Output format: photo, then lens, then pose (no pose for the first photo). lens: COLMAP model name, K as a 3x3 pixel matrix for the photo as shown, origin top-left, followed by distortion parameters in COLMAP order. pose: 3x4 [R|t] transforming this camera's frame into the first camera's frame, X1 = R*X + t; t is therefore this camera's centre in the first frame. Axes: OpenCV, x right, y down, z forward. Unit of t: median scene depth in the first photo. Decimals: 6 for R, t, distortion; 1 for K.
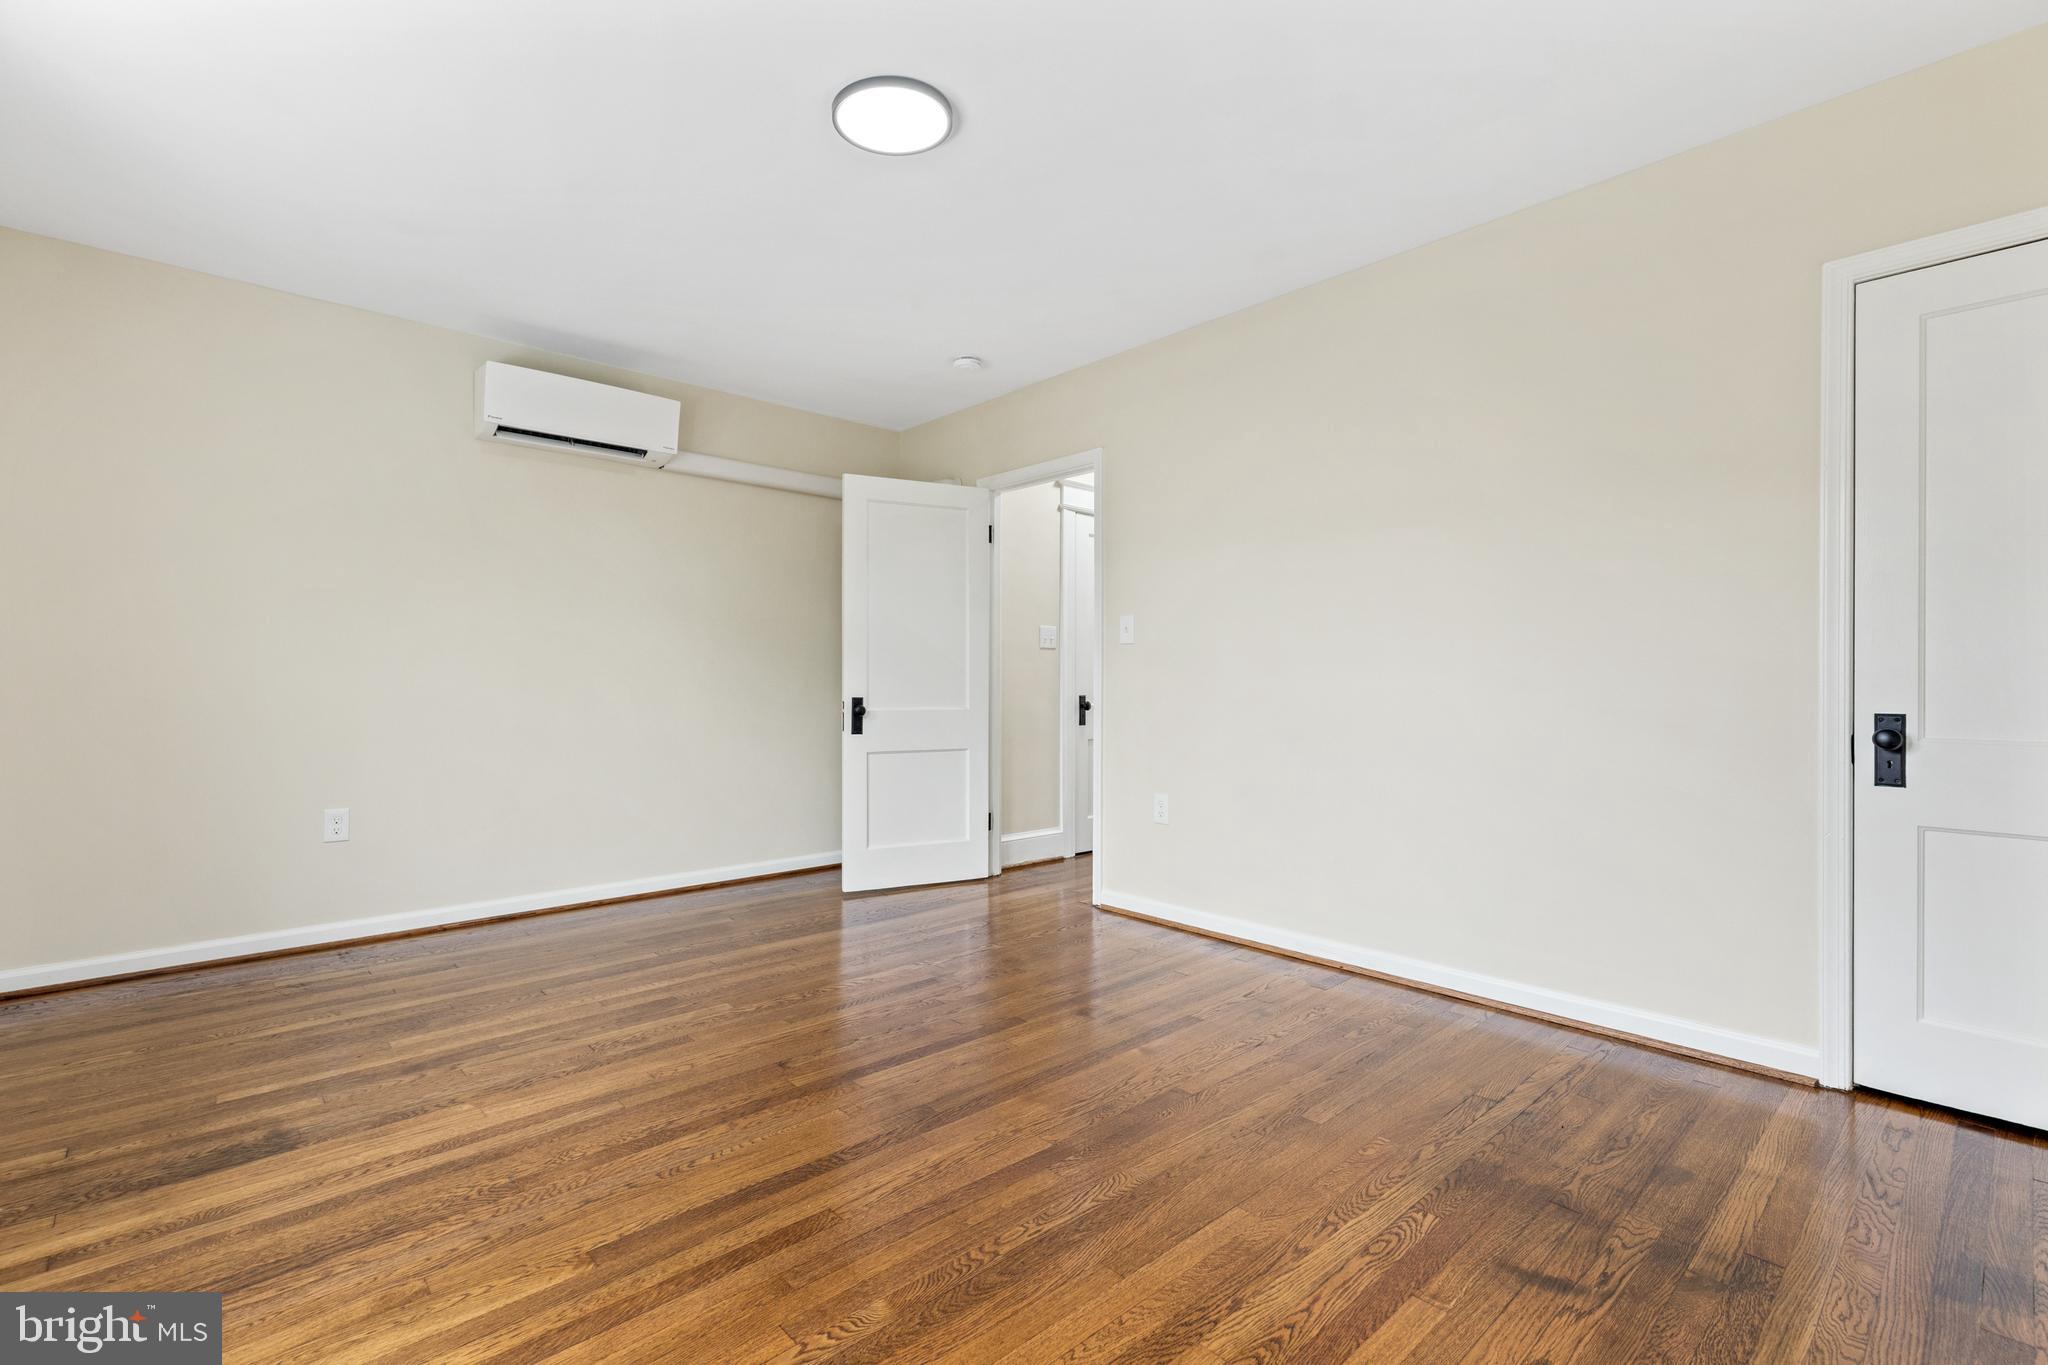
lens RADIAL K [[920.1, 0, 1004.1], [0, 920.1, 677.8], [0, 0, 1]] dist [0.006929, -0.001290]
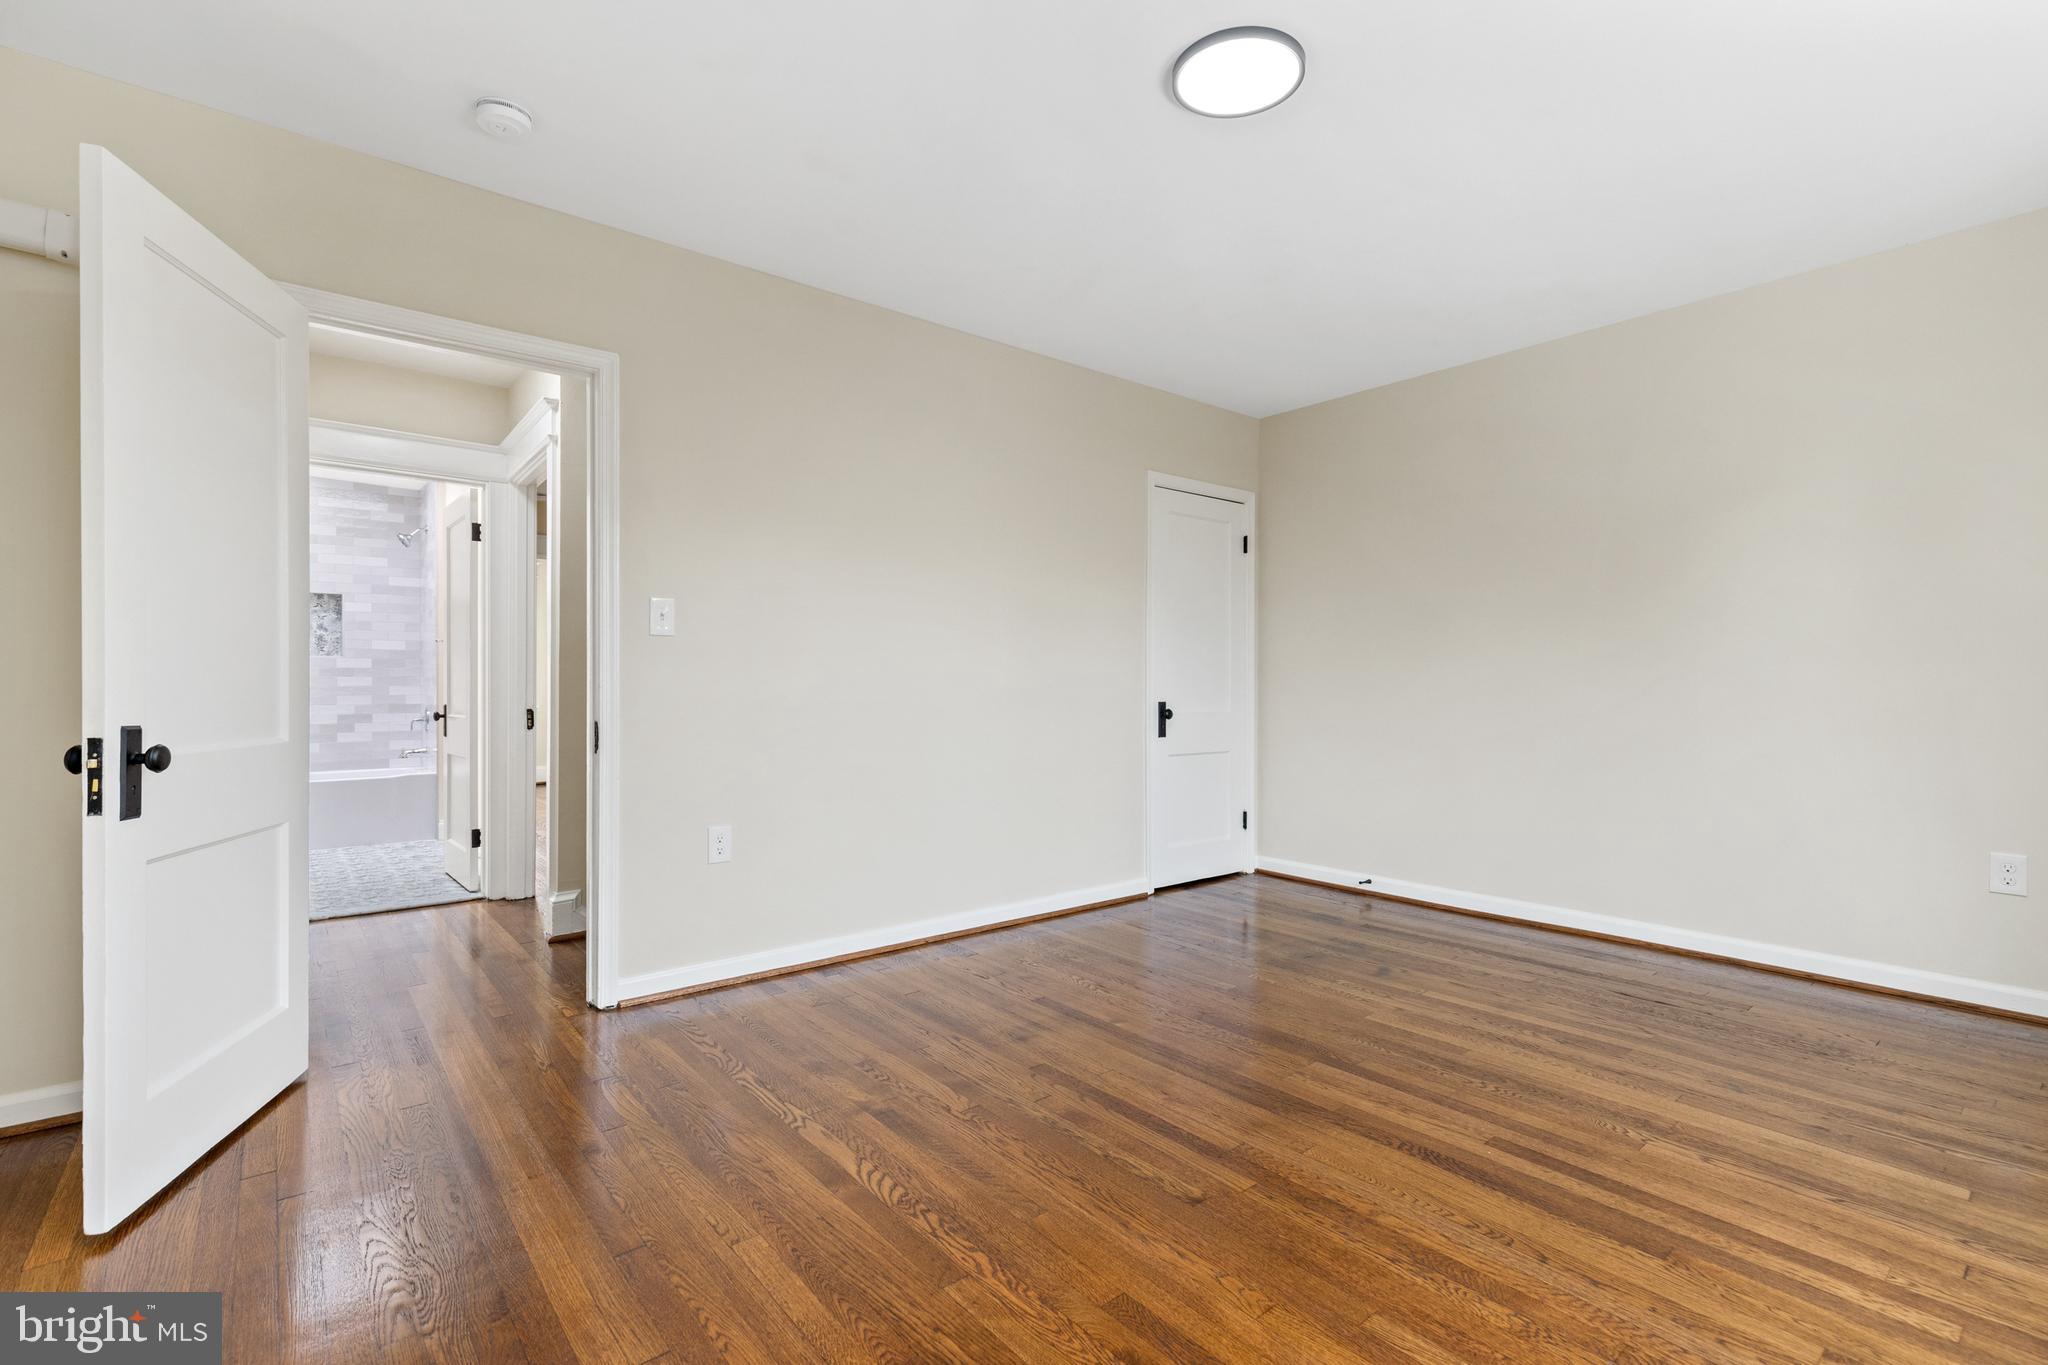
lens RADIAL K [[920.1, 0, 1018.4], [0, 920.1, 691.3], [0, 0, 1]] dist [0.006929, -0.001290]
pose [[0.042420, -0.003907, 0.999092, -1.015210], [-0.006517, 0.999970, 0.004187, 0.003544], [-0.999079, -0.006689, 0.042393, 1.138620]]
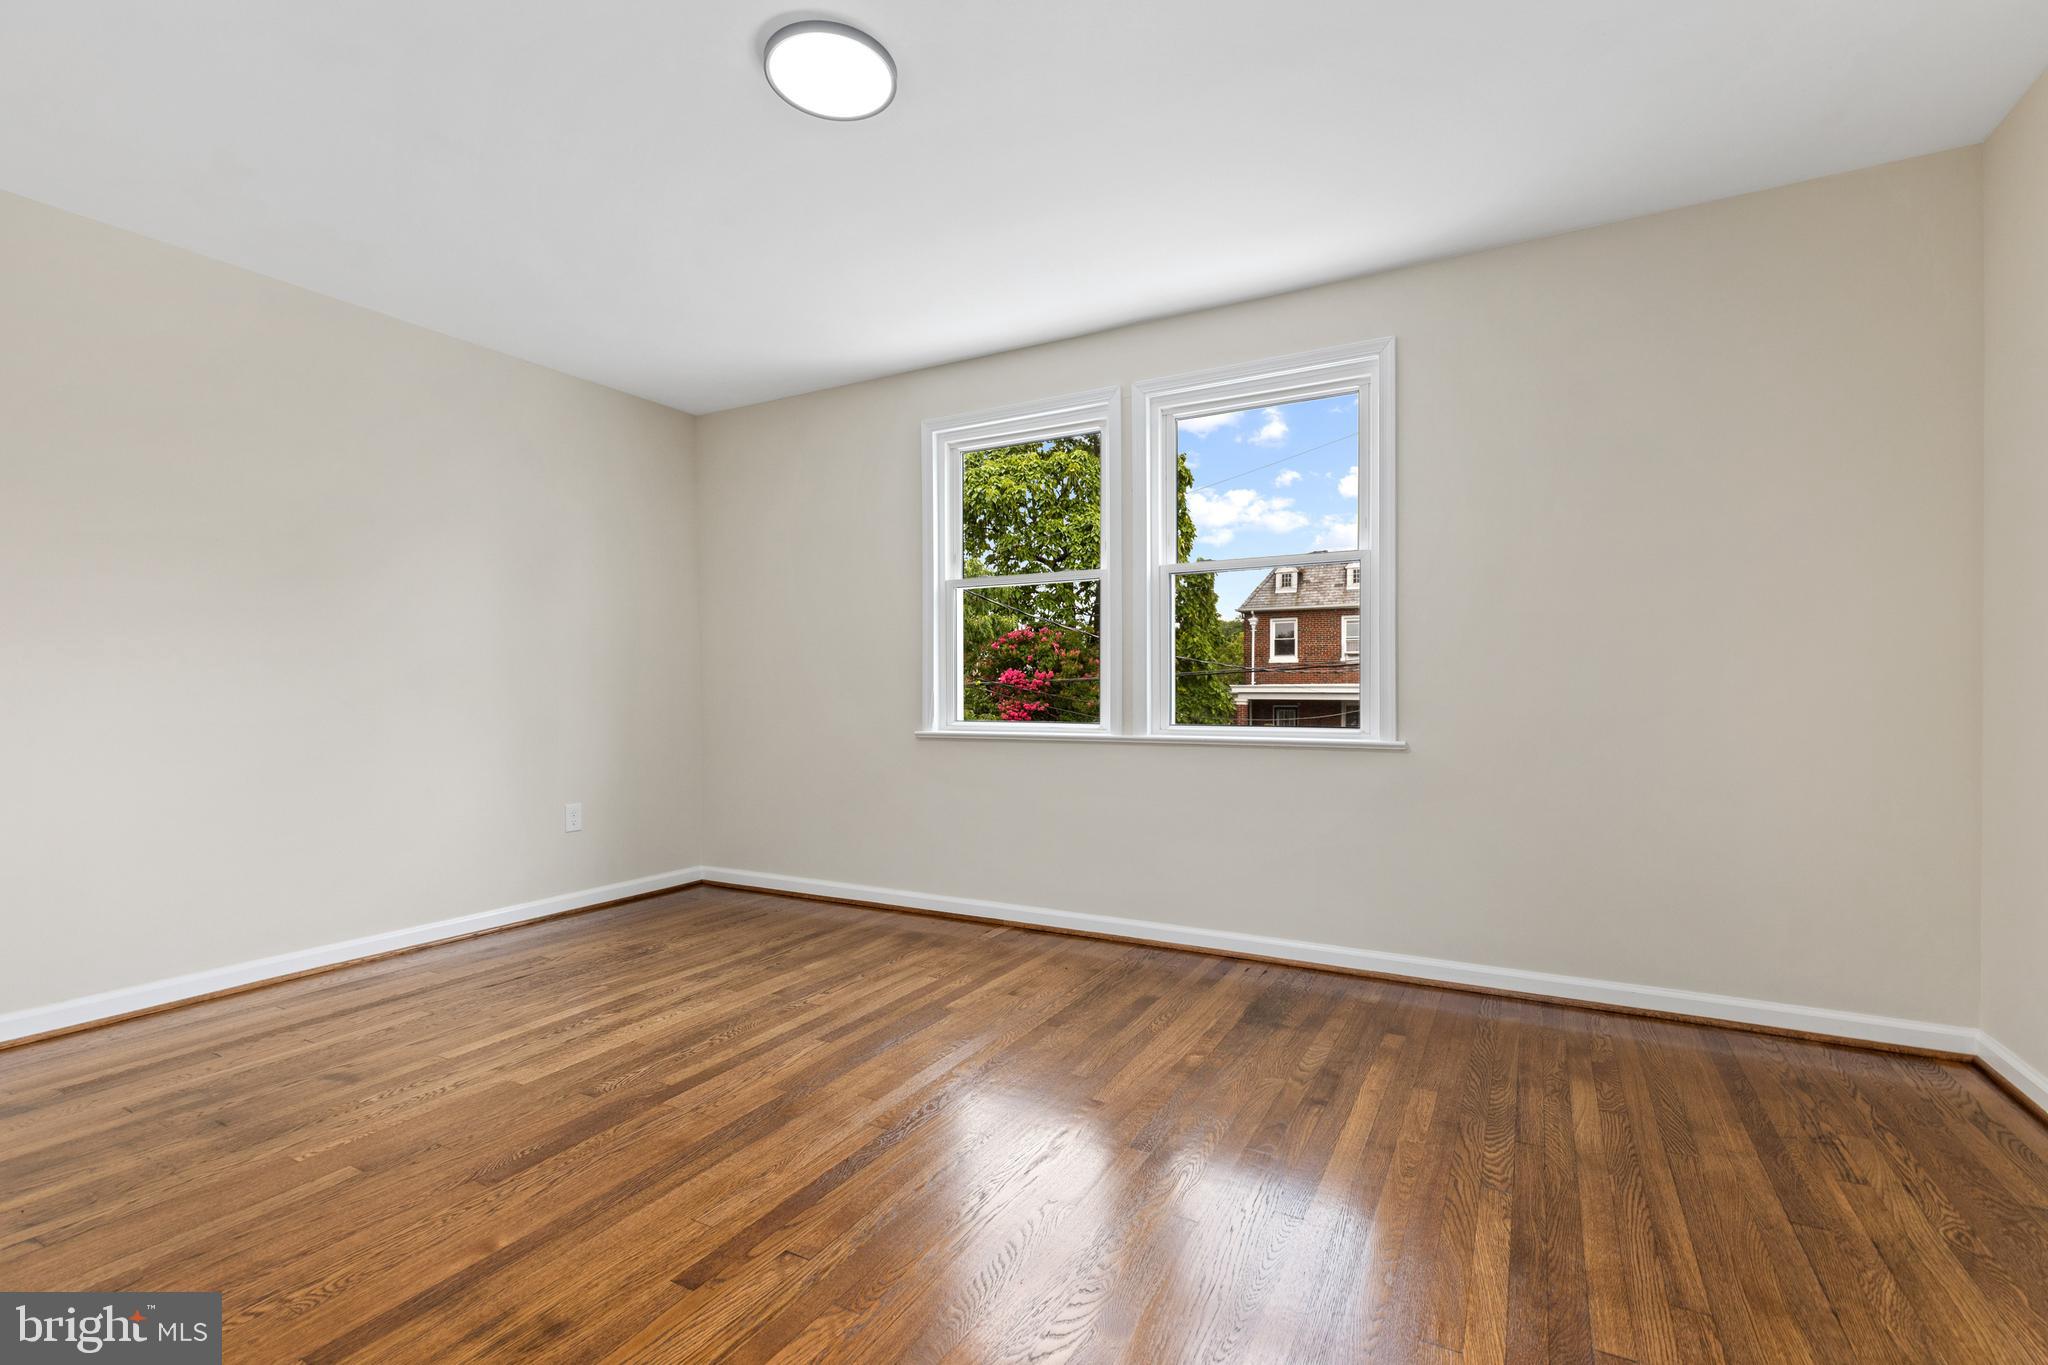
lens RADIAL K [[920.1, 0, 1031.1], [0, 920.1, 684.5], [0, 0, 1]] dist [0.006929, -0.001290]
pose [[-0.939947, 0.000848, -0.341320, 0.011417], [0.005315, 0.999912, -0.012150, 0.007481], [0.341280, -0.013234, -0.939868, 1.874220]]
